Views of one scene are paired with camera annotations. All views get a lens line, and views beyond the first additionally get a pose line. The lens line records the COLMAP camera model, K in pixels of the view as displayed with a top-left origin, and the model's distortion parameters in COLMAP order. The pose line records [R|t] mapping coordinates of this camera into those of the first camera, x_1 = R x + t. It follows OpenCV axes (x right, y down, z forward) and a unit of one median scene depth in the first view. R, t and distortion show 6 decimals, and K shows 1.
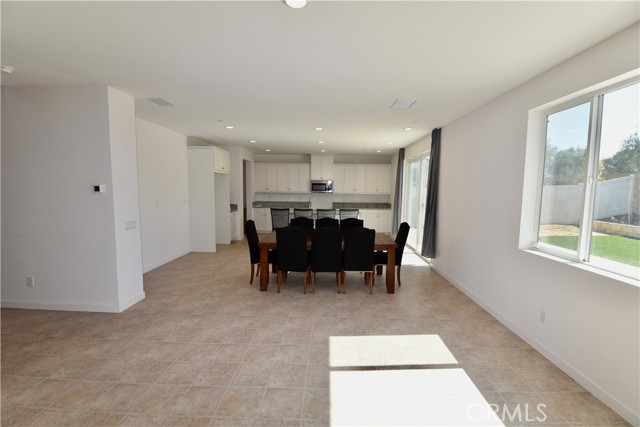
lens RADIAL K [[277.6, 0, 324.6], [0, 277.6, 205.4], [0, 0, 1]] dist [-0.000305, -0.003391]
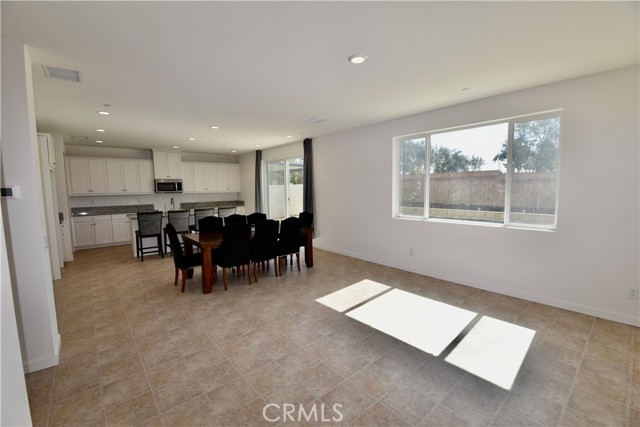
lens RADIAL K [[277.6, 0, 318.1], [0, 277.6, 207.6], [0, 0, 1]] dist [-0.000305, -0.003391]
pose [[0.750036, -0.072021, 0.657464, -0.427016], [0.064683, 0.997276, 0.035455, 0.001005], [-0.658227, 0.015934, 0.752651, 0.010999]]
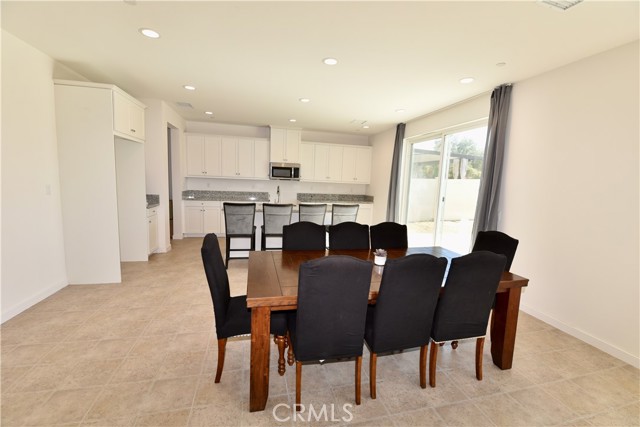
lens RADIAL K [[277.6, 0, 322.8], [0, 277.6, 209.8], [0, 0, 1]] dist [-0.000305, -0.003391]
pose [[0.965566, -0.001384, 0.260156, -0.182895], [-0.011672, 0.998748, 0.048633, -0.007383], [-0.259898, -0.049995, 0.964341, 0.460122]]
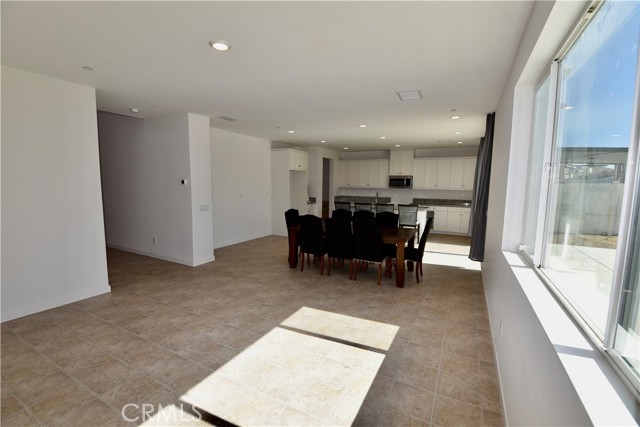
lens RADIAL K [[277.6, 0, 326.3], [0, 277.6, 211.0], [0, 0, 1]] dist [-0.000305, -0.003391]
pose [[0.897361, 0.043401, -0.439159, 0.335934], [-0.029144, 0.998808, 0.039157, 0.007529], [0.440335, -0.022339, 0.897556, -0.007460]]
